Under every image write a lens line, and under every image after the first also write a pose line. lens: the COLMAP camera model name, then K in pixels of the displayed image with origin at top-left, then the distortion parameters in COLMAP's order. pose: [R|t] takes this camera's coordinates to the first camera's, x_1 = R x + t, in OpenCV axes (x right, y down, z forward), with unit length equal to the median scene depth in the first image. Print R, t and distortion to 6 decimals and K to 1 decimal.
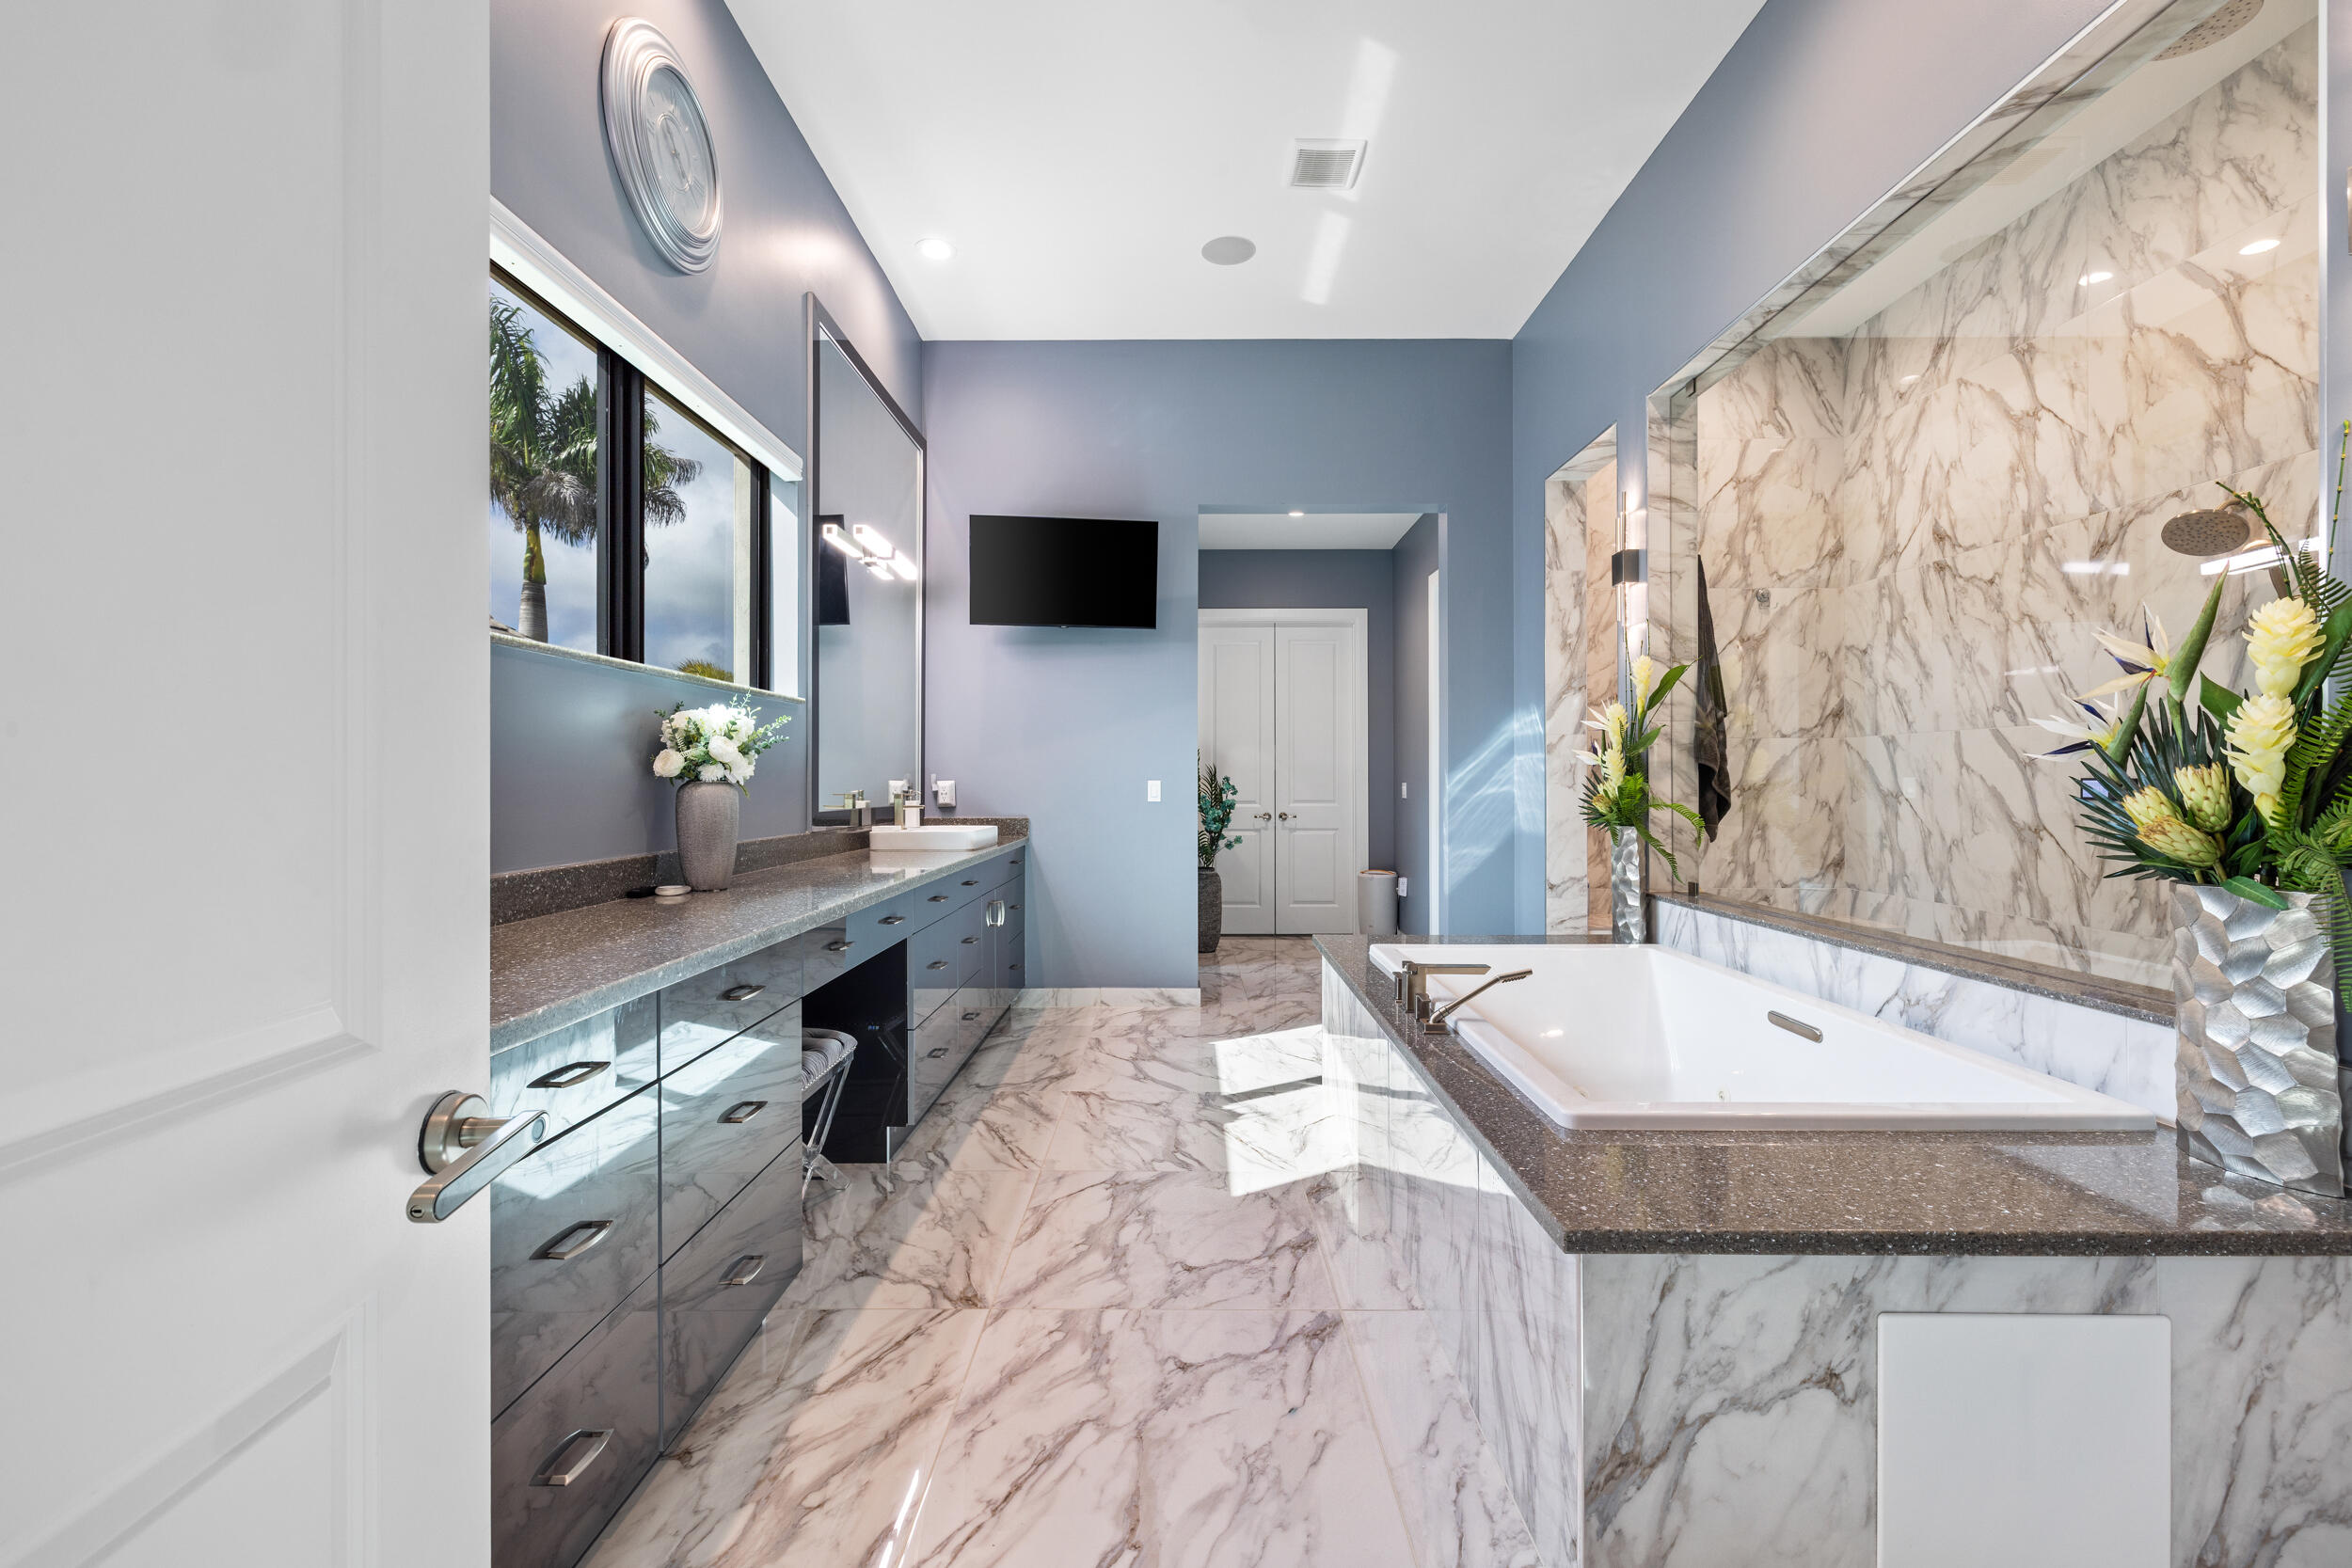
lens RADIAL K [[1007.1, 0, 1173.5], [0, 1007.1, 776.8], [0, 0, 1]] dist [-0.001140, 0.000355]
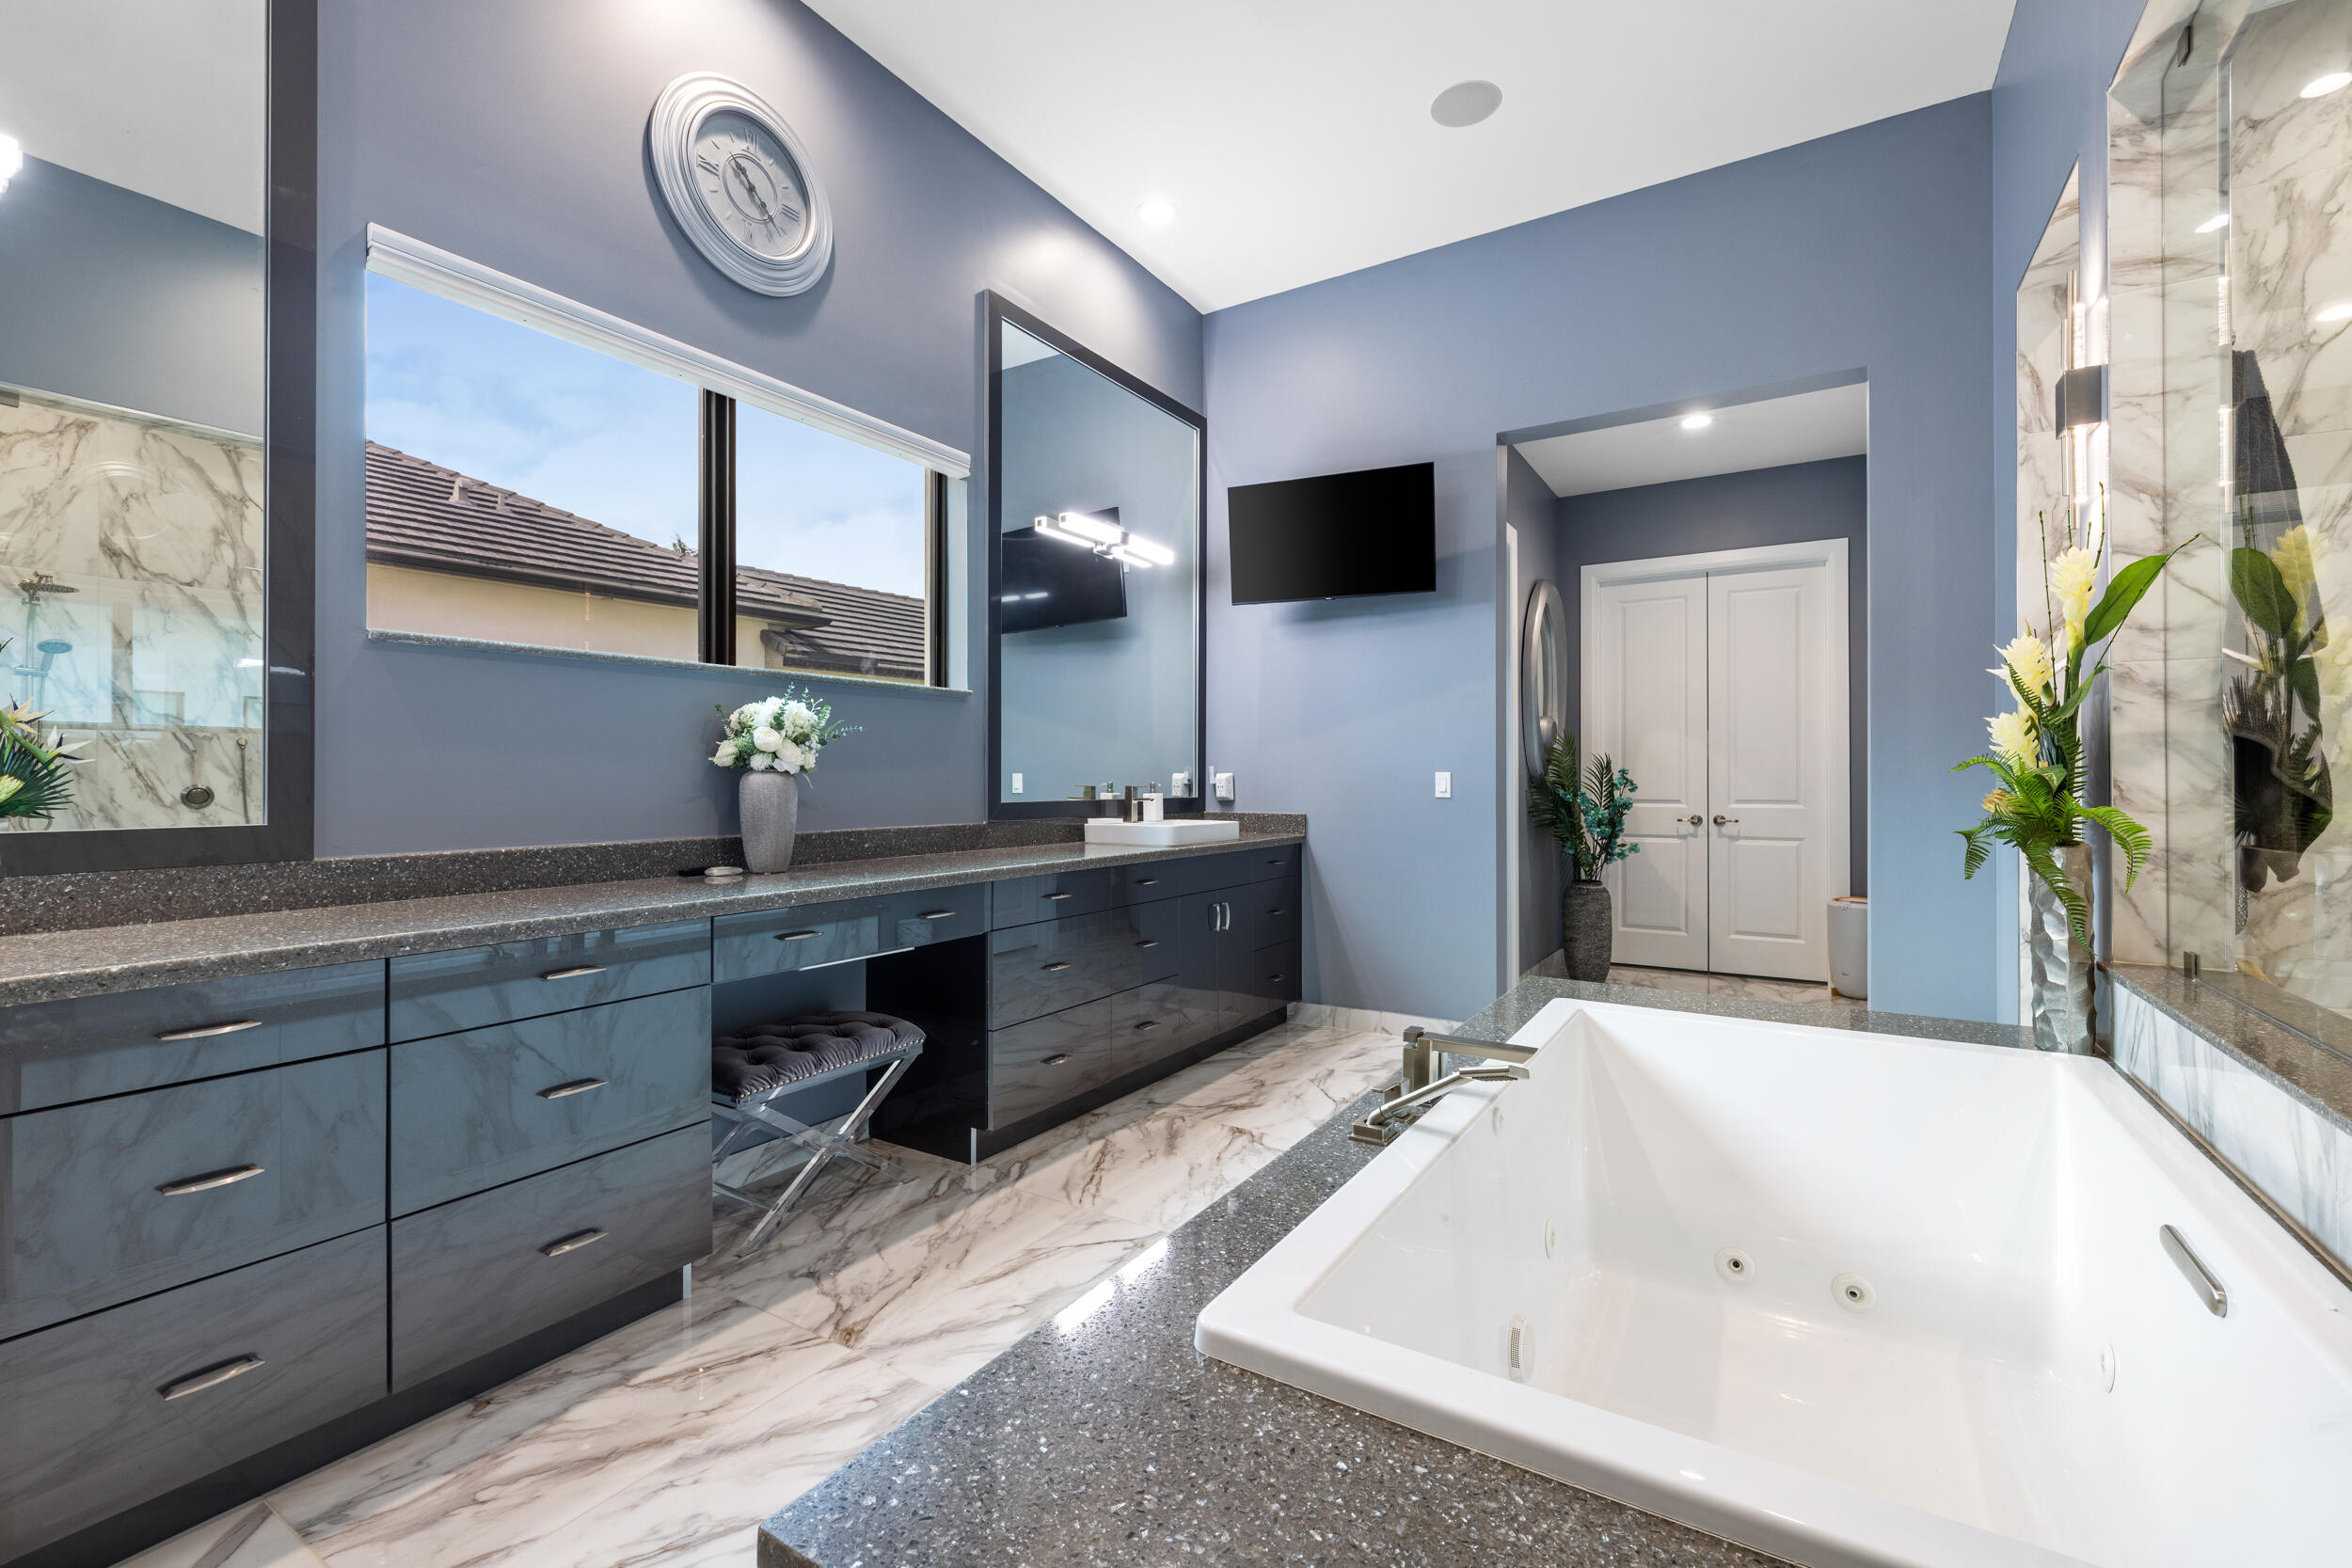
lens RADIAL K [[1007.1, 0, 1174.3], [0, 1007.1, 778.8], [0, 0, 1]] dist [-0.001140, 0.000355]
pose [[0.845820, 0.000001, -0.533468, 0.334357], [0.001982, 0.999993, 0.003144, 0.007762], [0.533464, -0.003716, 0.845815, 0.240269]]
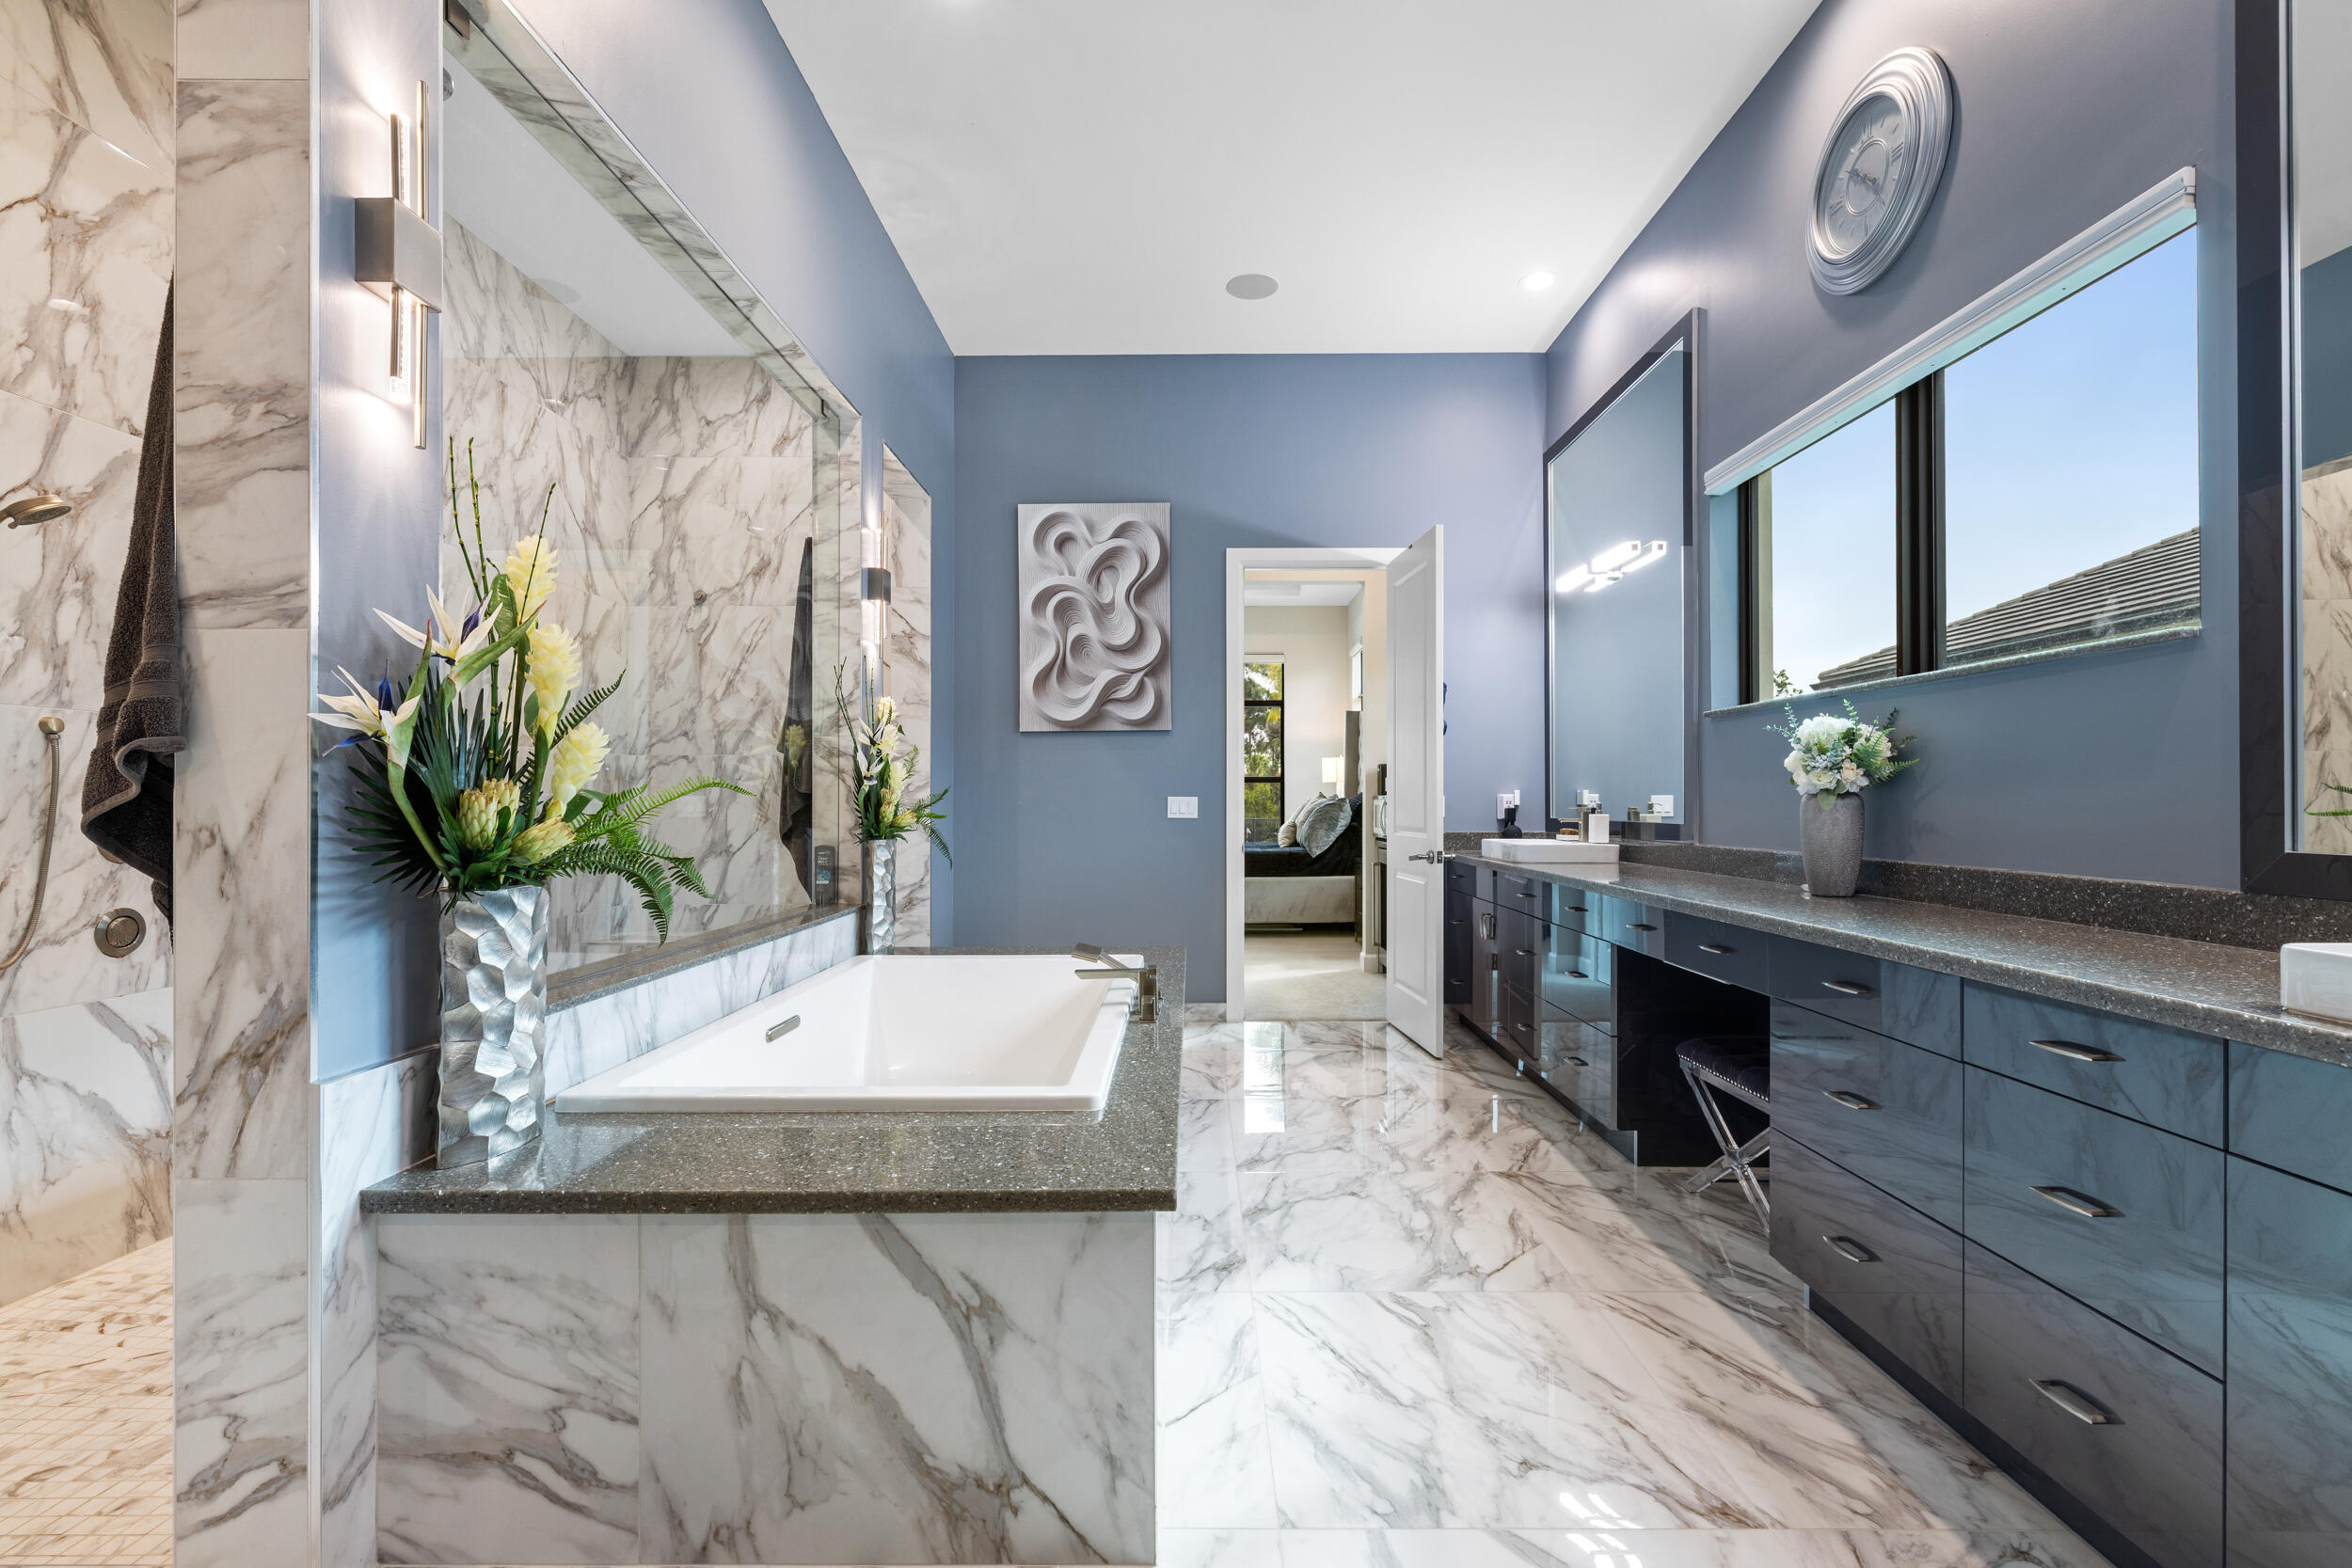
lens RADIAL K [[1007.1, 0, 1180.8], [0, 1007.1, 791.3], [0, 0, 1]] dist [-0.001140, 0.000355]
pose [[-0.999999, -0.000016, 0.001346, 0.146567], [-0.000025, 0.999979, -0.006476, 0.008330], [-0.001346, -0.006476, -0.999978, 1.467936]]
